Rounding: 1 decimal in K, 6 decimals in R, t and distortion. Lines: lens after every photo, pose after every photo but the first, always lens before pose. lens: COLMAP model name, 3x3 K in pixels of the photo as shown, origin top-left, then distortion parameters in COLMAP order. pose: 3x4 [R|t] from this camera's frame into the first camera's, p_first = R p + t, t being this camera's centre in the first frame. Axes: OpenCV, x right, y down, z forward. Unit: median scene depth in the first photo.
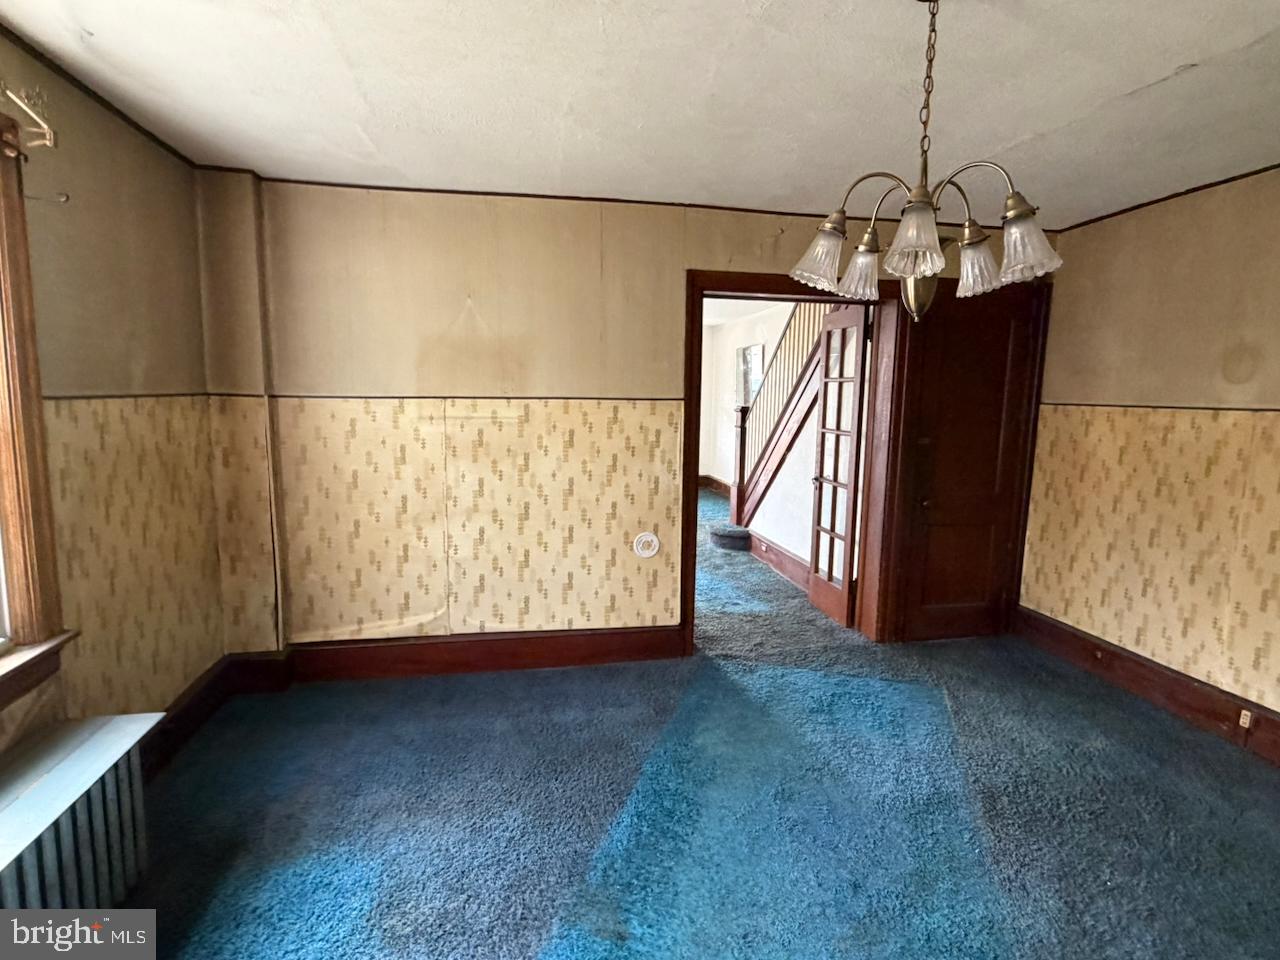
lens RADIAL K [[686.4, 0, 640.0], [0, 686.4, 480.0], [0, 0, 1]] dist [-0.000796, 0.000343]
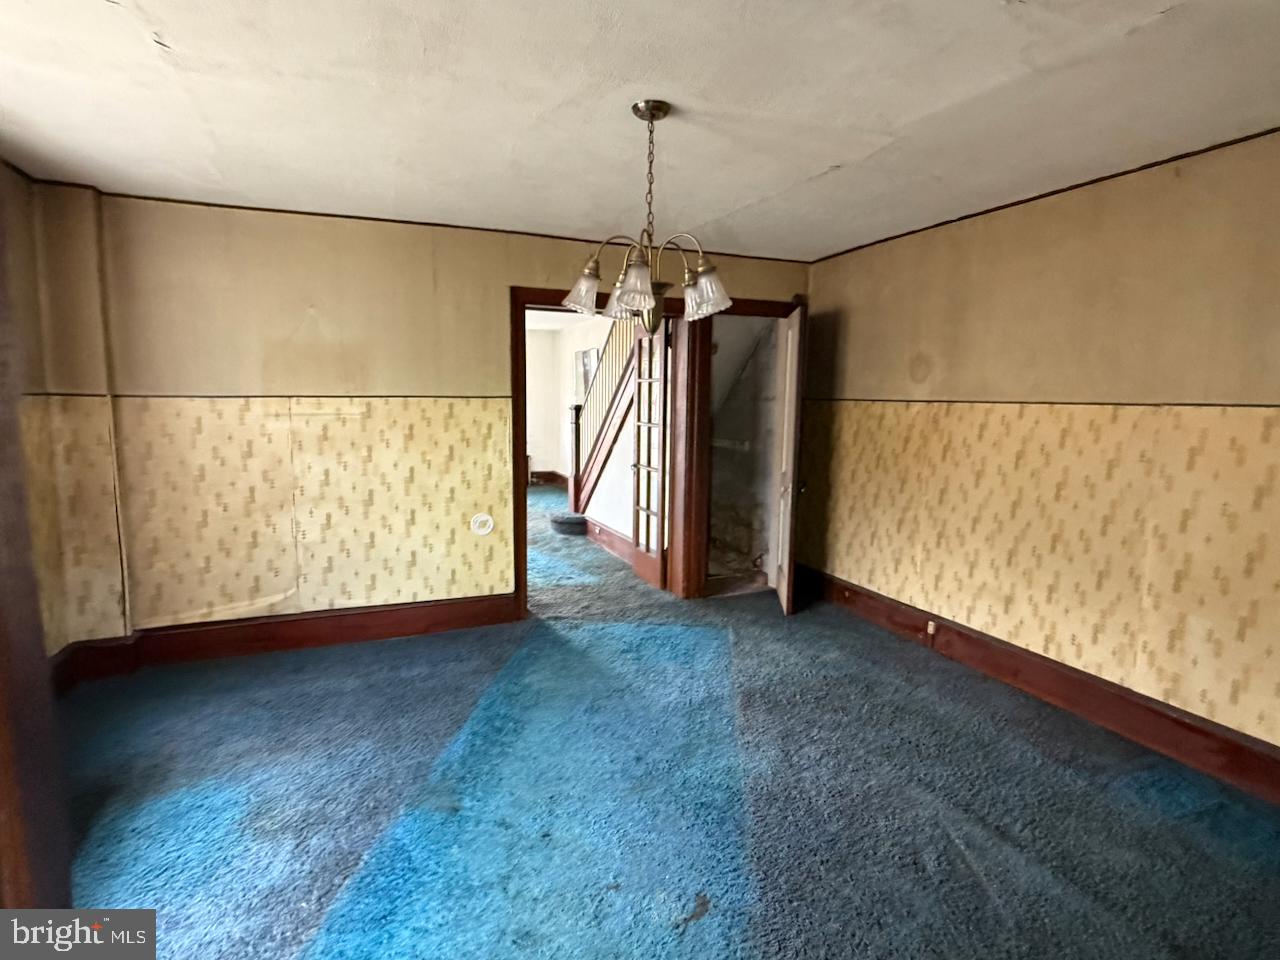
lens RADIAL K [[684.3, 0, 637.6], [0, 684.3, 472.4], [0, 0, 1]] dist [-0.004091, -0.000104]
pose [[0.978655, -0.027858, 0.203613, 0.036756], [0.030508, 0.999486, -0.009890, 0.031014], [-0.203233, 0.015890, 0.979002, -0.194361]]
